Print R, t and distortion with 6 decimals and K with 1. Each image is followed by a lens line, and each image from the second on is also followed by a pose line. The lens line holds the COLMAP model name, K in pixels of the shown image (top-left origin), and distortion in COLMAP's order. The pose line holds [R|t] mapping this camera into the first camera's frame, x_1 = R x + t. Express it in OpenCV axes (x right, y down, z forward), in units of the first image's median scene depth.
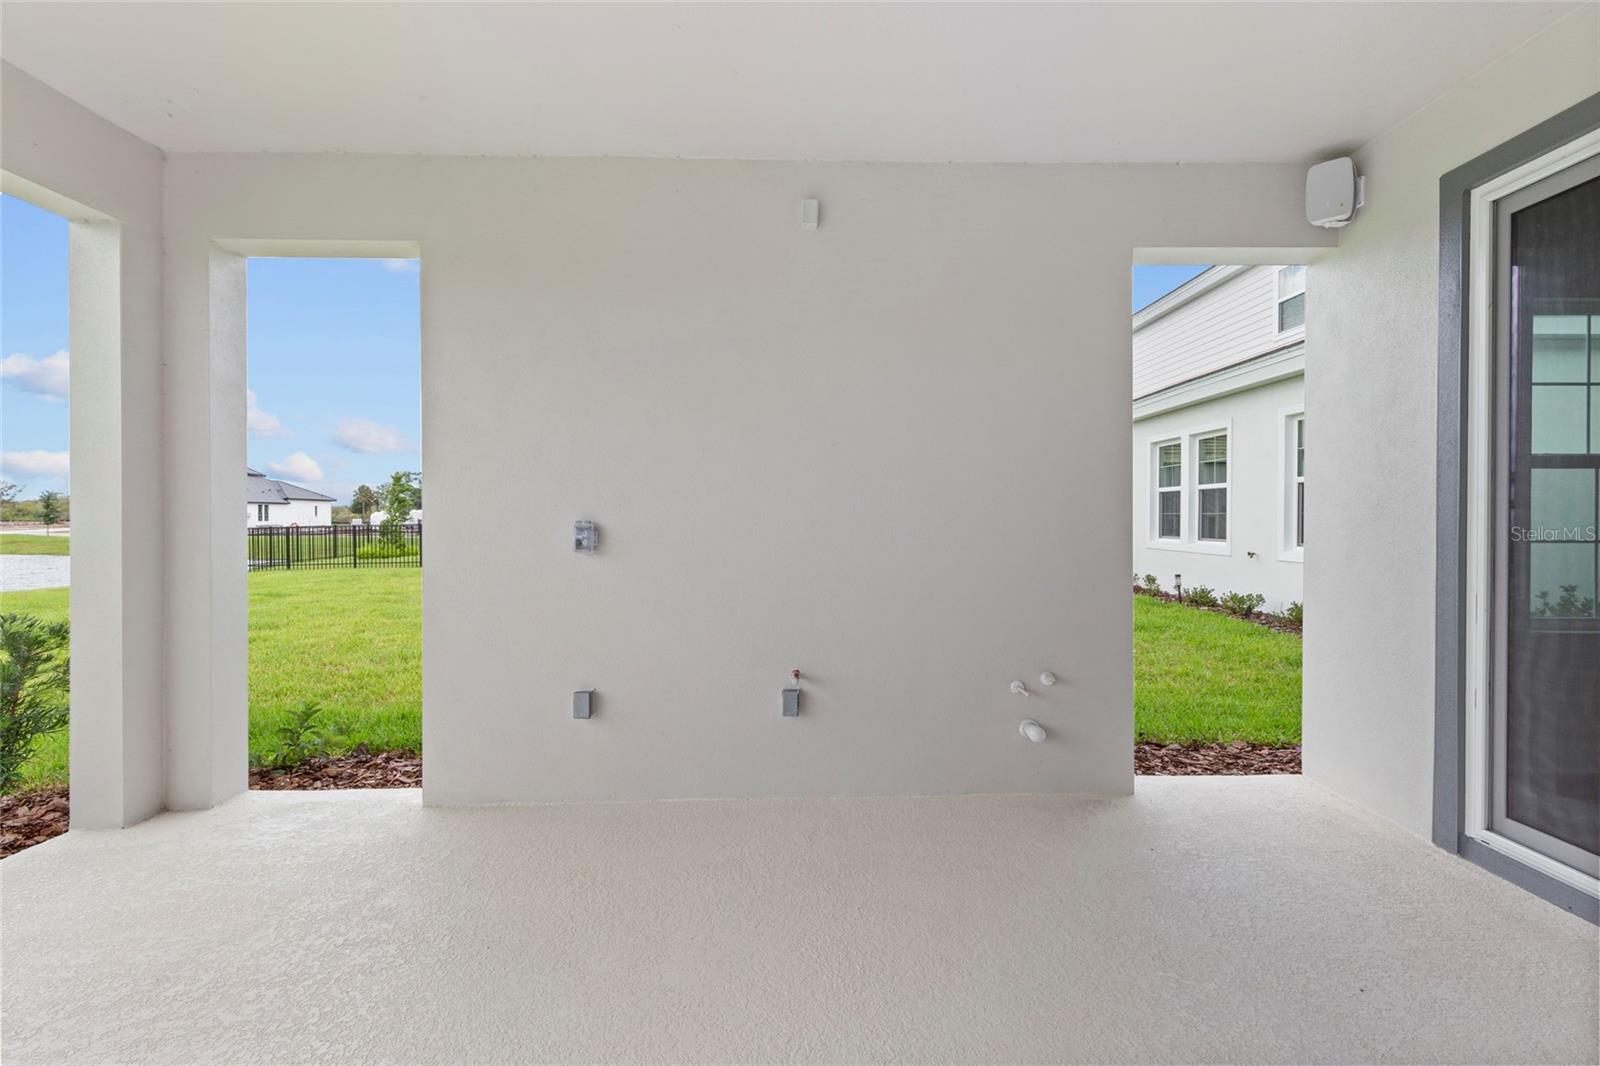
lens RADIAL K [[719.7, 0, 805.0], [0, 719.7, 520.8], [0, 0, 1]] dist [-0.001582, 0.001981]
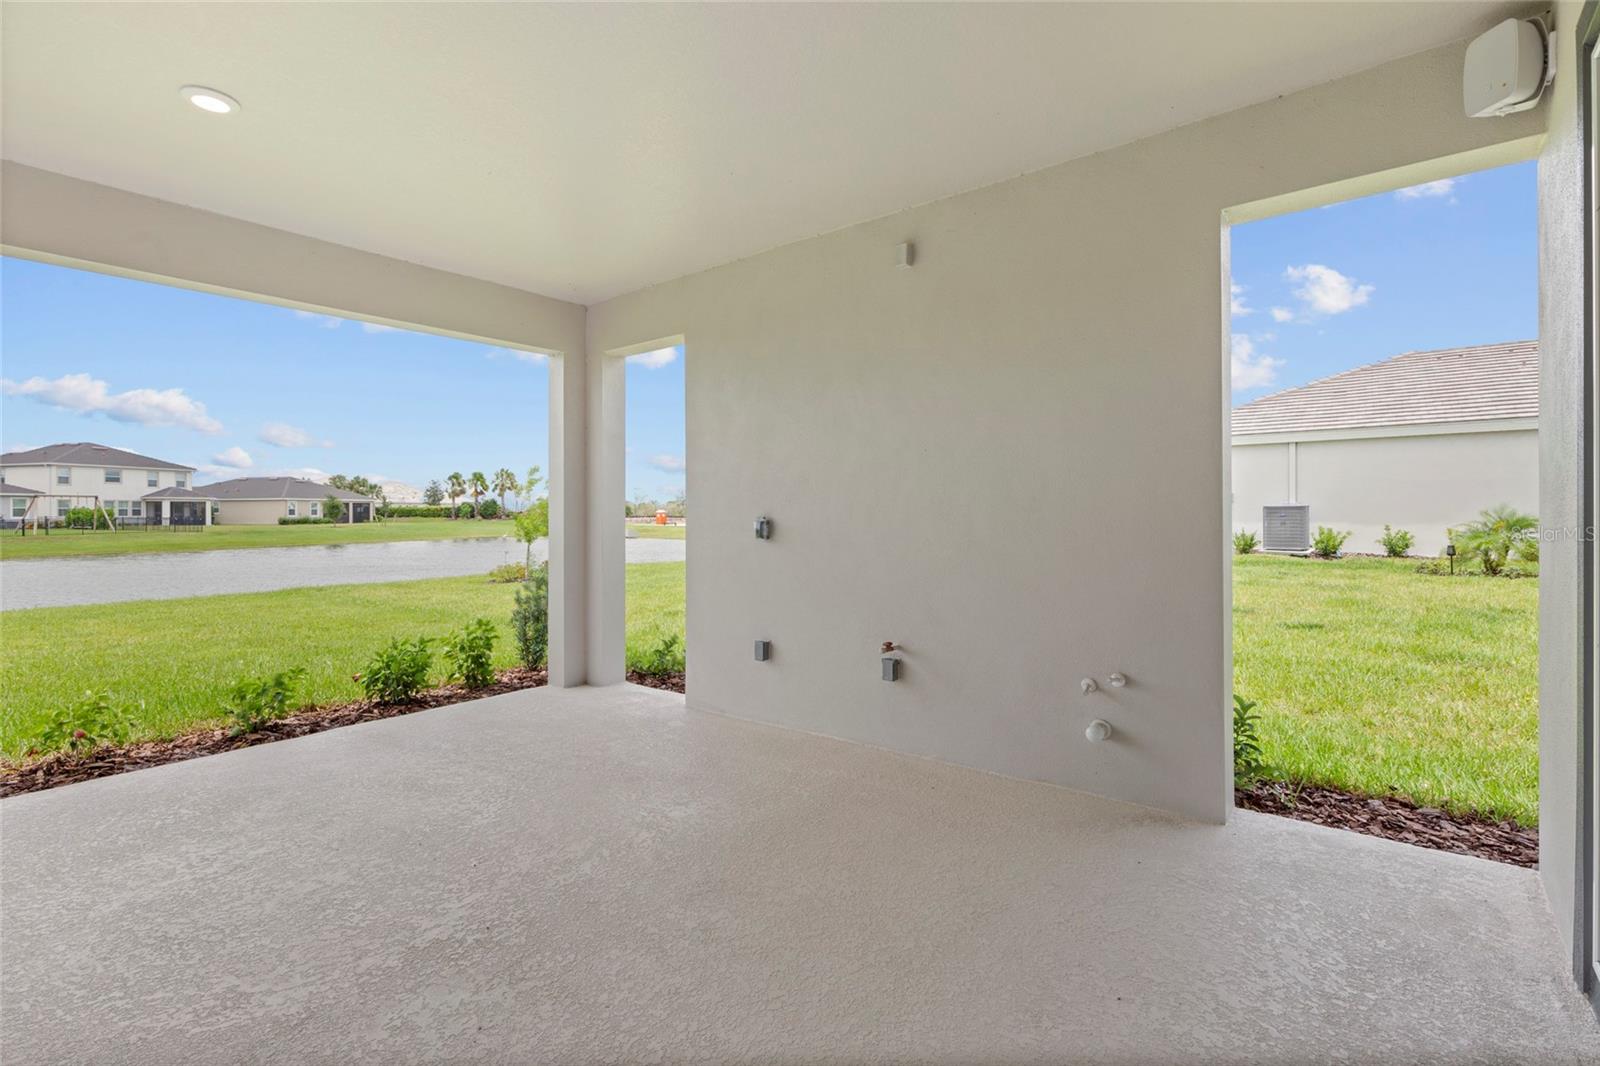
lens RADIAL K [[719.7, 0, 822.0], [0, 719.7, 520.8], [0, 0, 1]] dist [-0.001582, 0.001981]
pose [[0.780411, 0.001725, -0.625265, 0.642677], [-0.000239, 0.999997, 0.002460, 0.003314], [0.625267, -0.001770, 0.780409, -0.003527]]
